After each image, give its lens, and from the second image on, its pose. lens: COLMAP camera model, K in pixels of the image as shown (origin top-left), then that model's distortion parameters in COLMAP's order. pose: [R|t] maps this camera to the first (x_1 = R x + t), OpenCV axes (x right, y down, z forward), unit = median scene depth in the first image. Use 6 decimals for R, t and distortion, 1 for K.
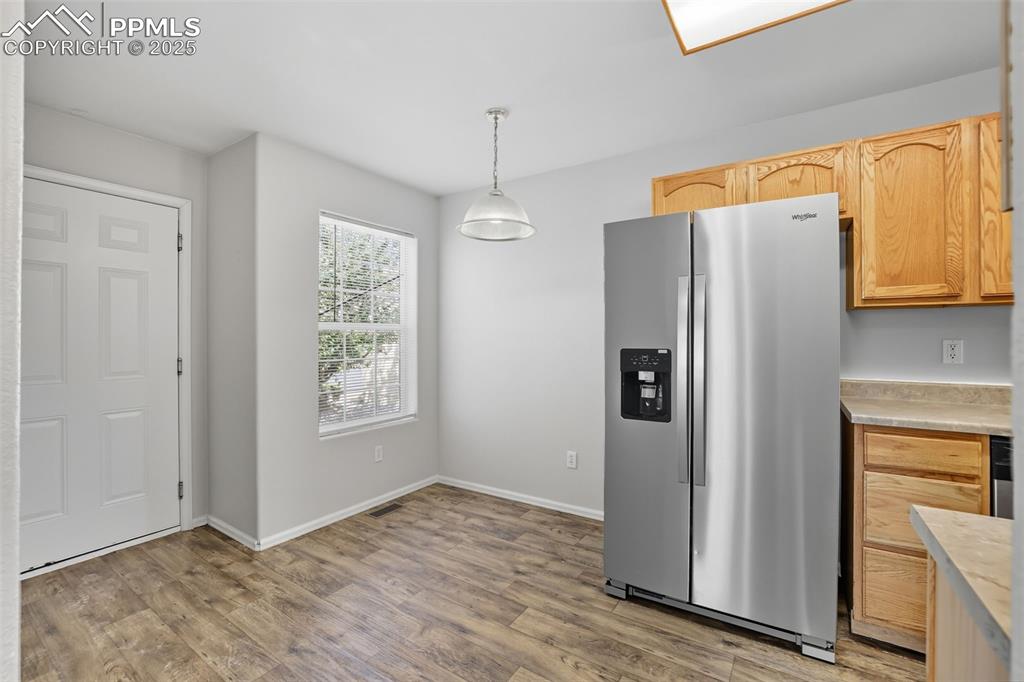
lens RADIAL K [[433.7, 0, 505.6], [0, 433.7, 335.9], [0, 0, 1]] dist [-0.036455, 0.003894]
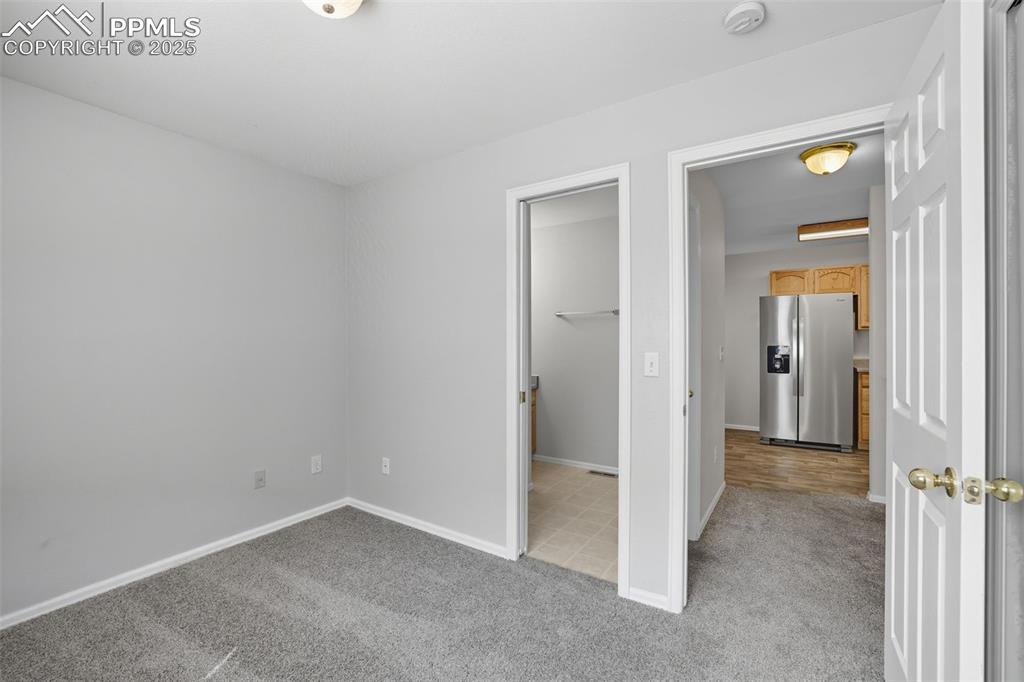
lens RADIAL K [[433.7, 0, 516.7], [0, 433.7, 340.2], [0, 0, 1]] dist [-0.036455, 0.003894]
pose [[0.999973, 0.001296, -0.007258, -1.200533], [-0.001372, 0.999945, -0.010423, 0.026931], [0.007245, 0.010433, 0.999919, -1.548052]]
